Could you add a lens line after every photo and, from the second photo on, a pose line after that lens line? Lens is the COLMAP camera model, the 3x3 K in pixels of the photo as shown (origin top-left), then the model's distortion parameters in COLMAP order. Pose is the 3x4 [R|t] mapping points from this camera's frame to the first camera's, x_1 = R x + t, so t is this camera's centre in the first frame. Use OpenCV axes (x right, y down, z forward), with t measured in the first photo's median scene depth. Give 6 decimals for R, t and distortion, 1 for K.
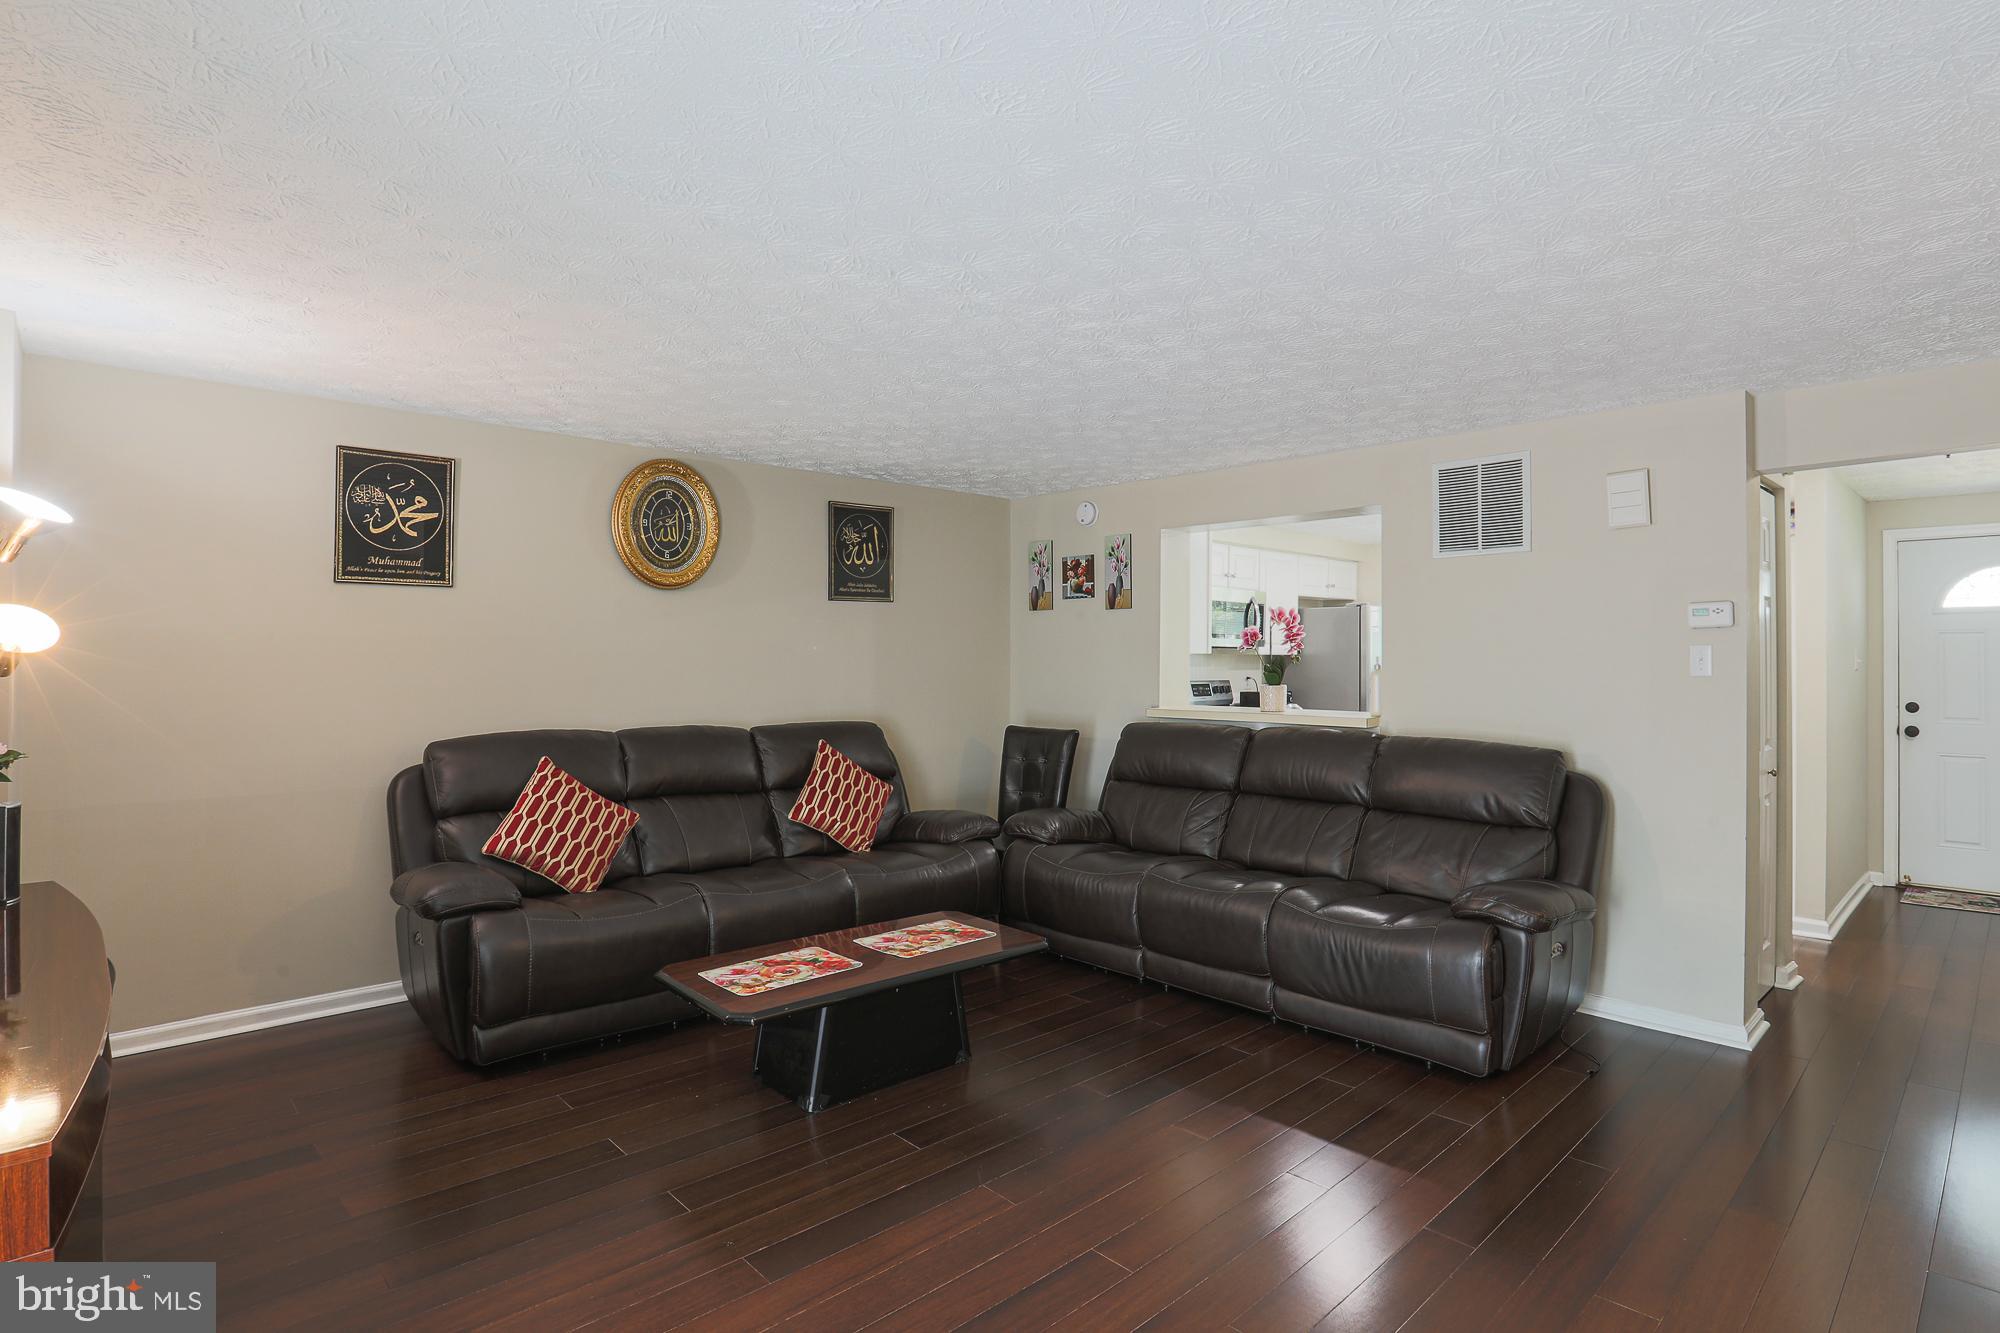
lens RADIAL K [[989.7, 0, 1000.9], [0, 989.7, 670.6], [0, 0, 1]] dist [-0.048726, 0.013257]
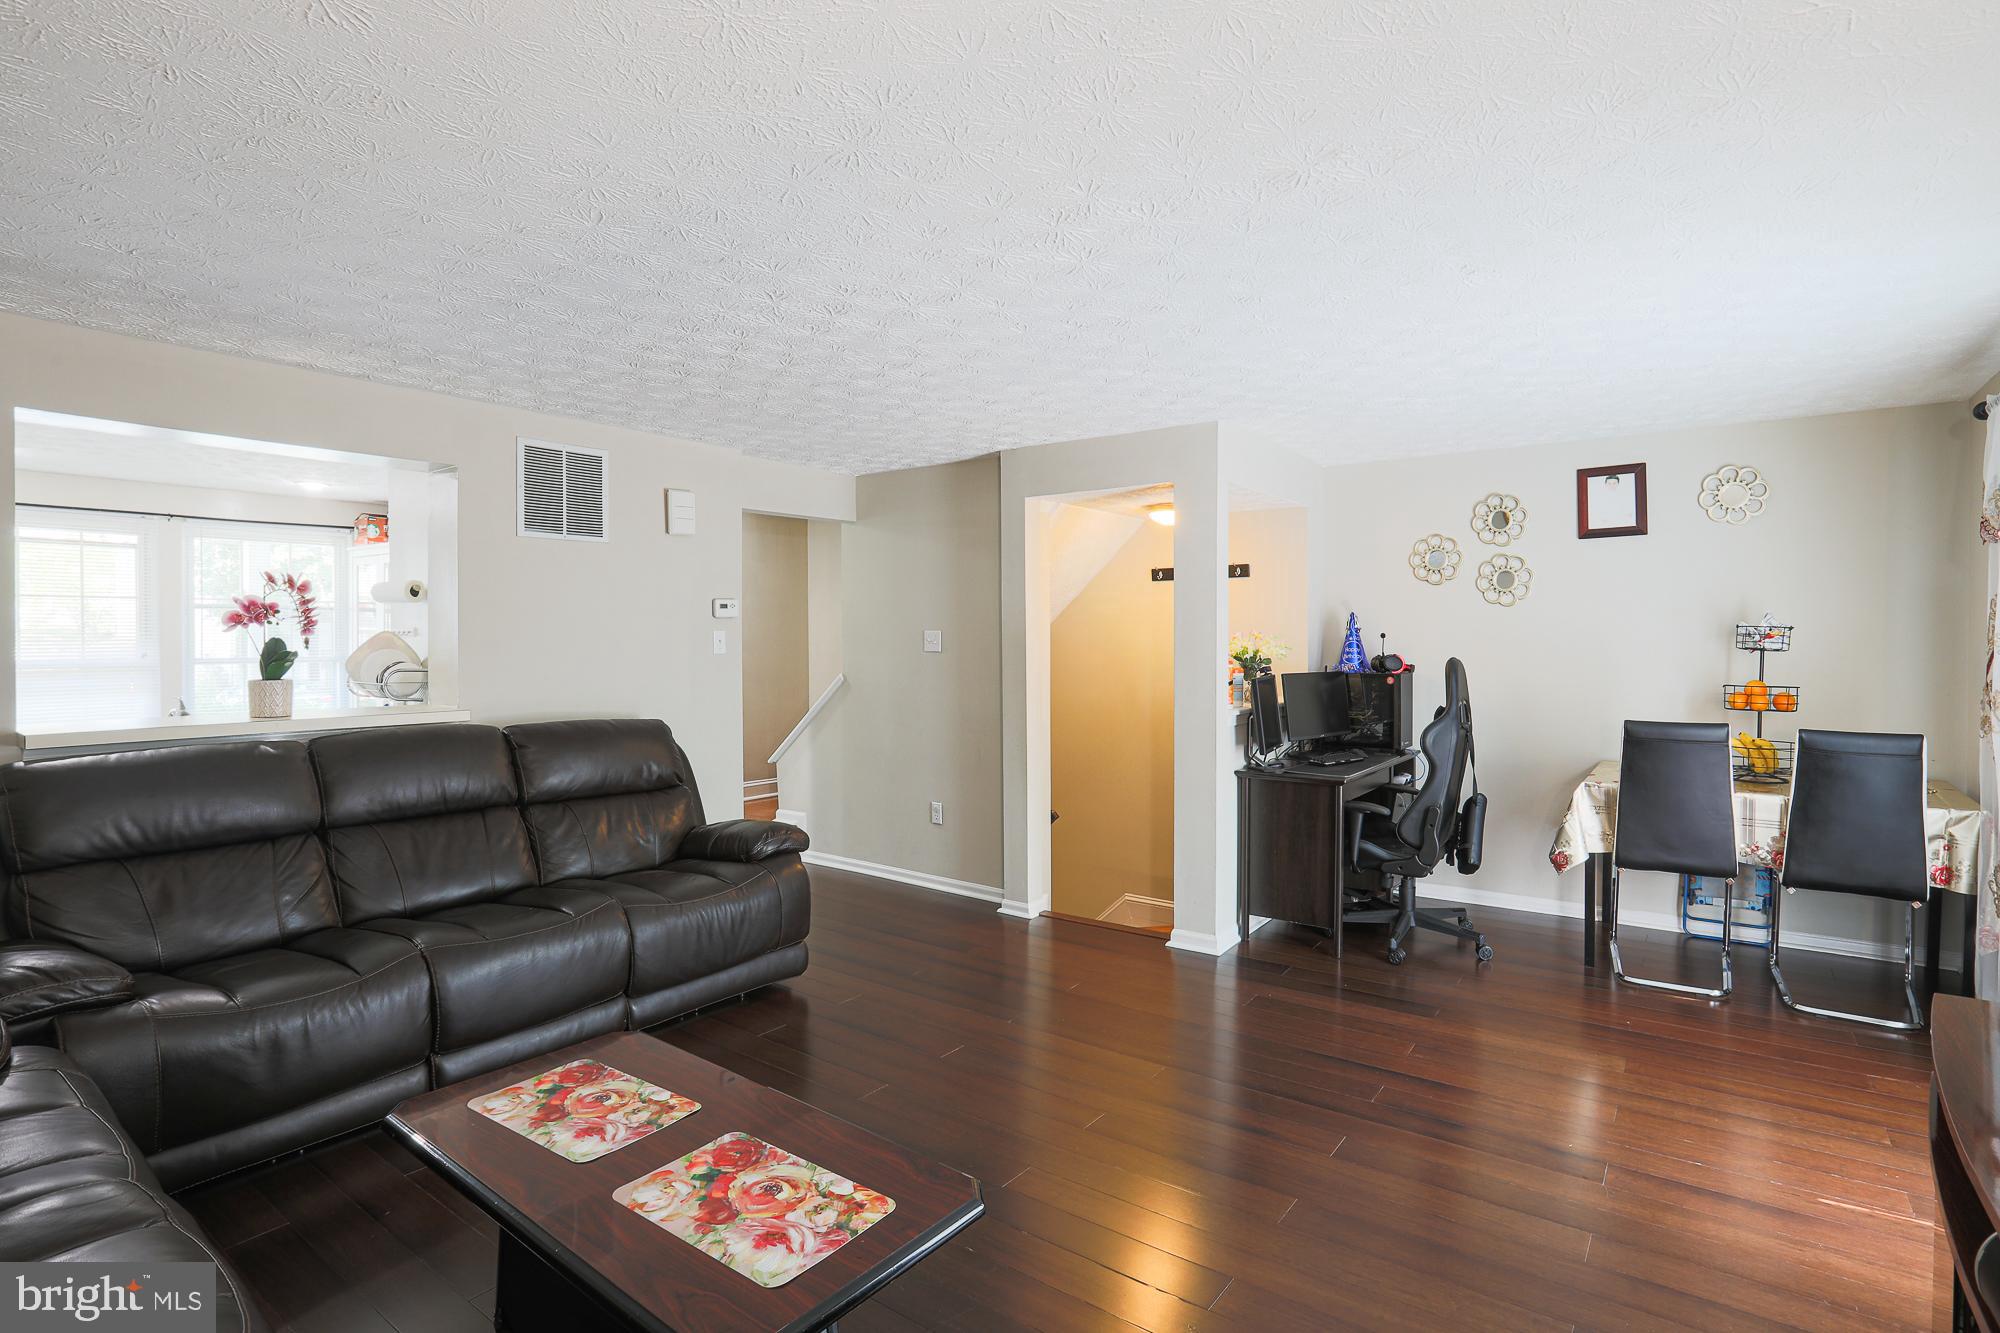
lens RADIAL K [[989.7, 0, 1007.5], [0, 989.7, 650.2], [0, 0, 1]] dist [-0.048726, 0.013257]
pose [[-0.170941, -0.012901, 0.985197, -0.676961], [0.011943, 0.999814, 0.015165, -0.014259], [-0.985209, 0.014359, -0.170755, 0.810447]]
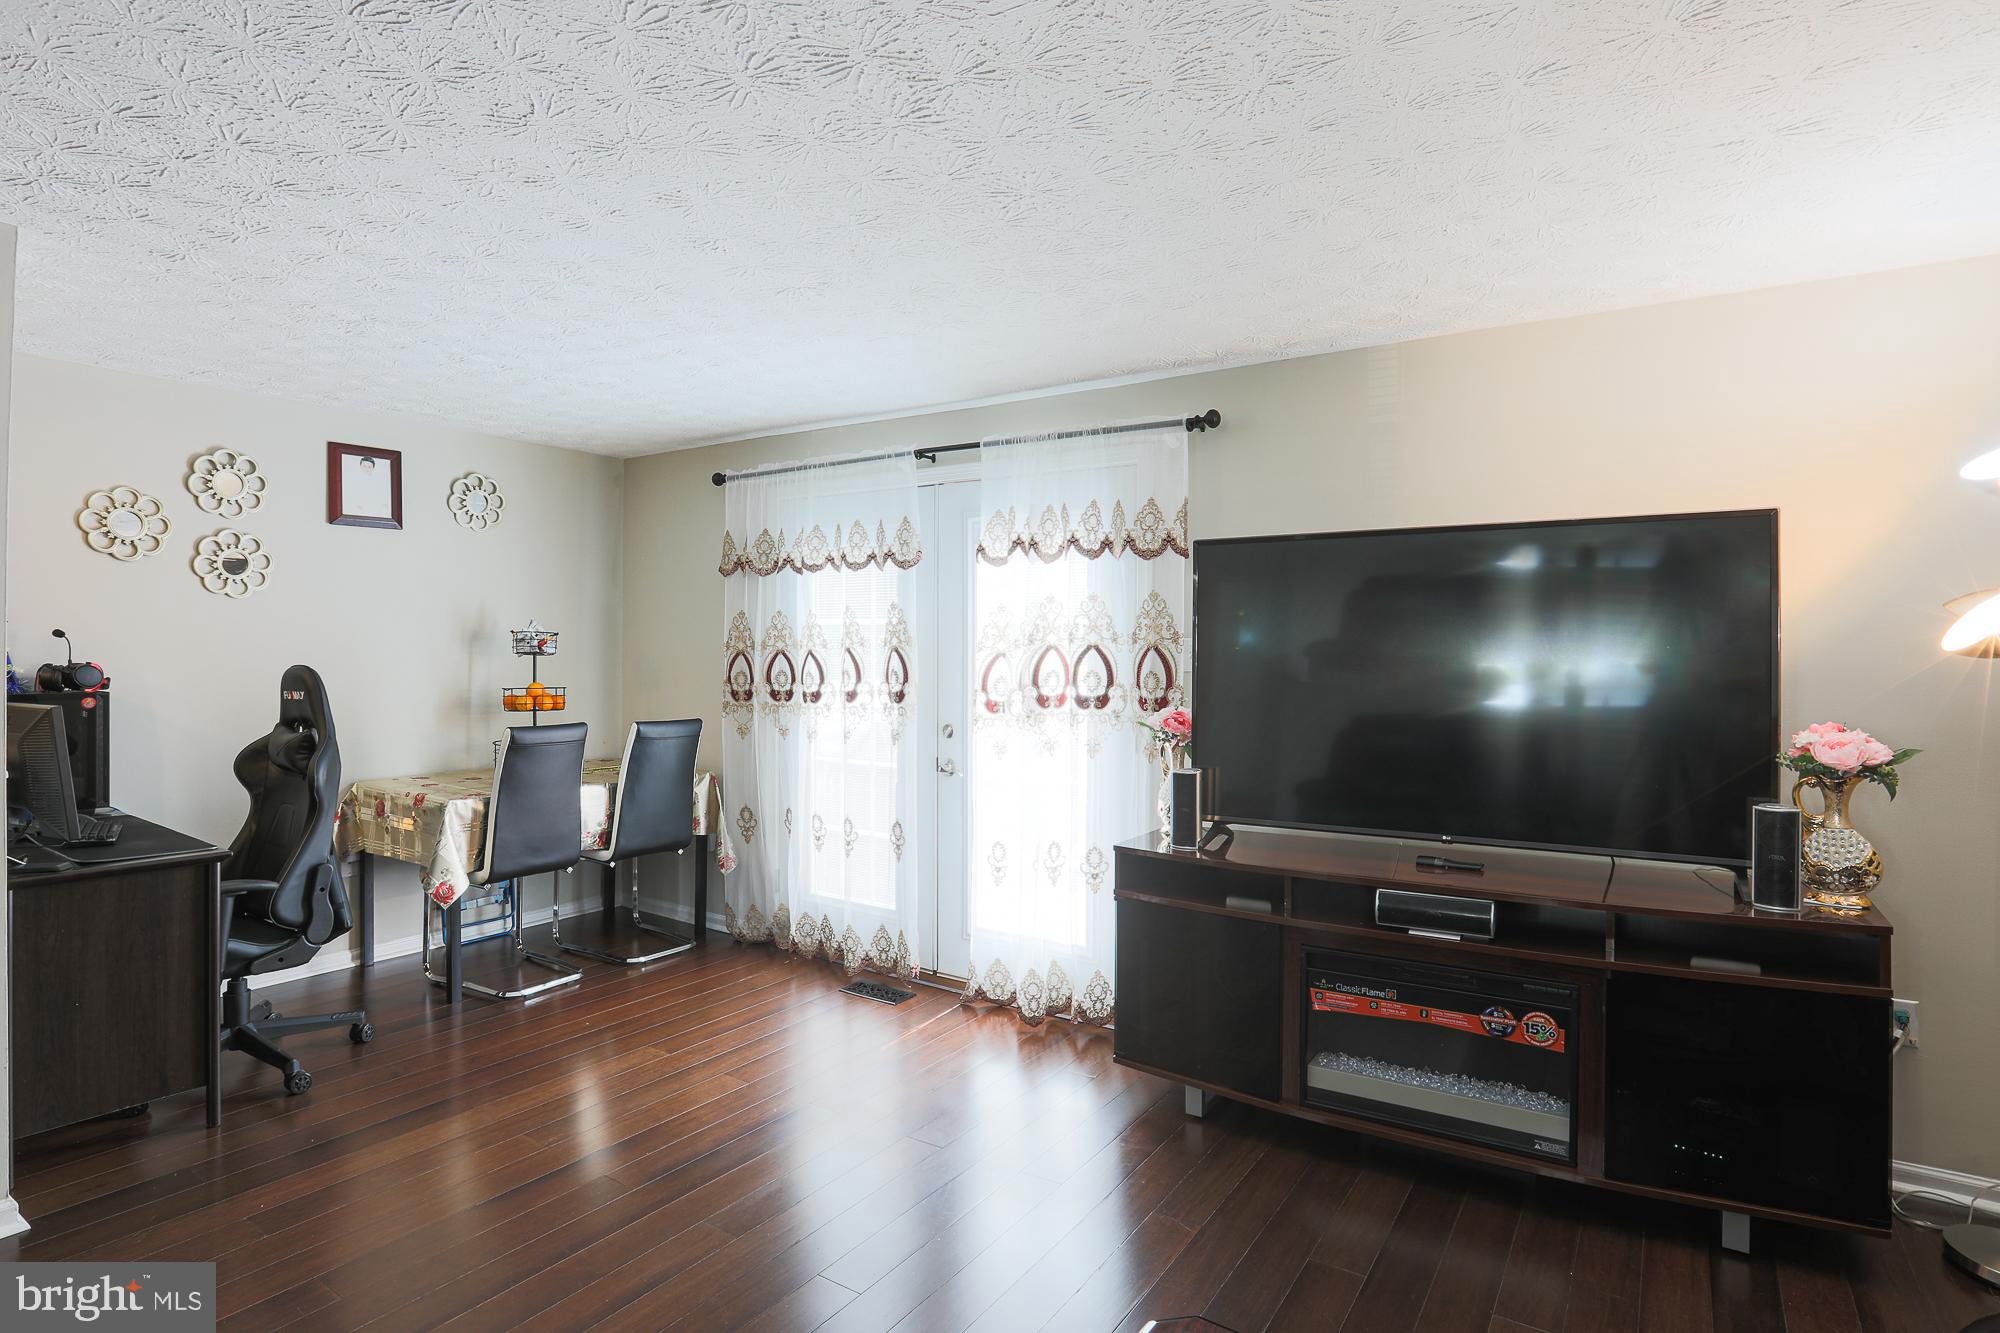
lens RADIAL K [[1040.3, 0, 998.9], [0, 1040.3, 652.5], [0, 0, 1]] dist [-0.038483, -0.000303]
pose [[-0.973671, -0.010371, -0.227724, -0.170726], [-0.013521, 0.999833, 0.012276, -0.013112], [0.227558, 0.015032, -0.973648, 1.052640]]
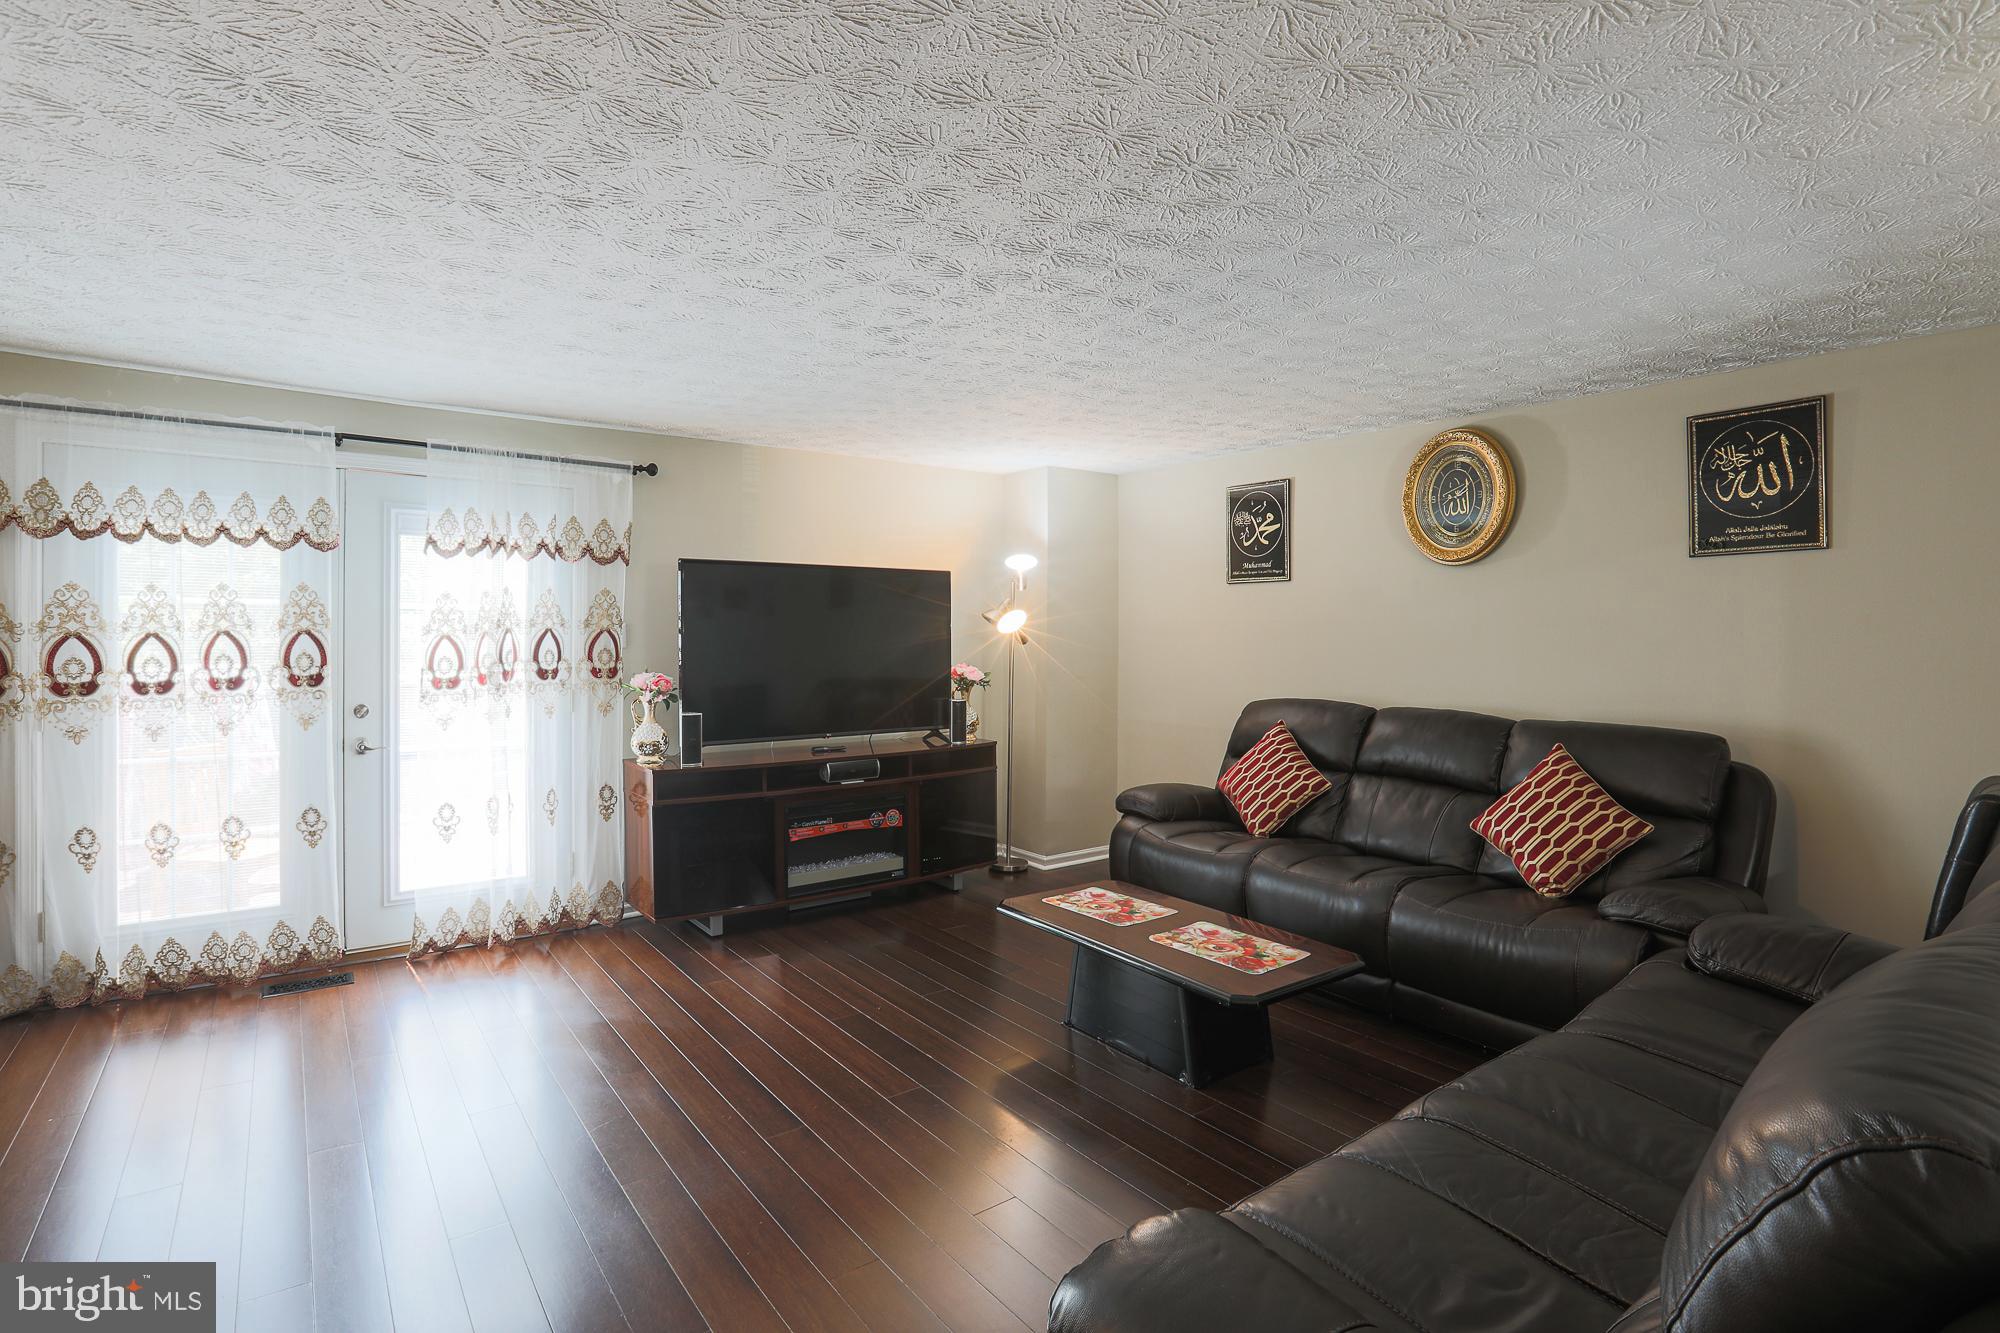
lens RADIAL K [[989.7, 0, 1004.3], [0, 989.7, 613.9], [0, 0, 1]] dist [-0.048726, 0.013257]
pose [[-0.094955, -0.022000, -0.995238, 0.696380], [-0.017279, 0.999642, -0.020448, -0.012092], [0.995332, 0.015255, -0.095301, 0.737538]]
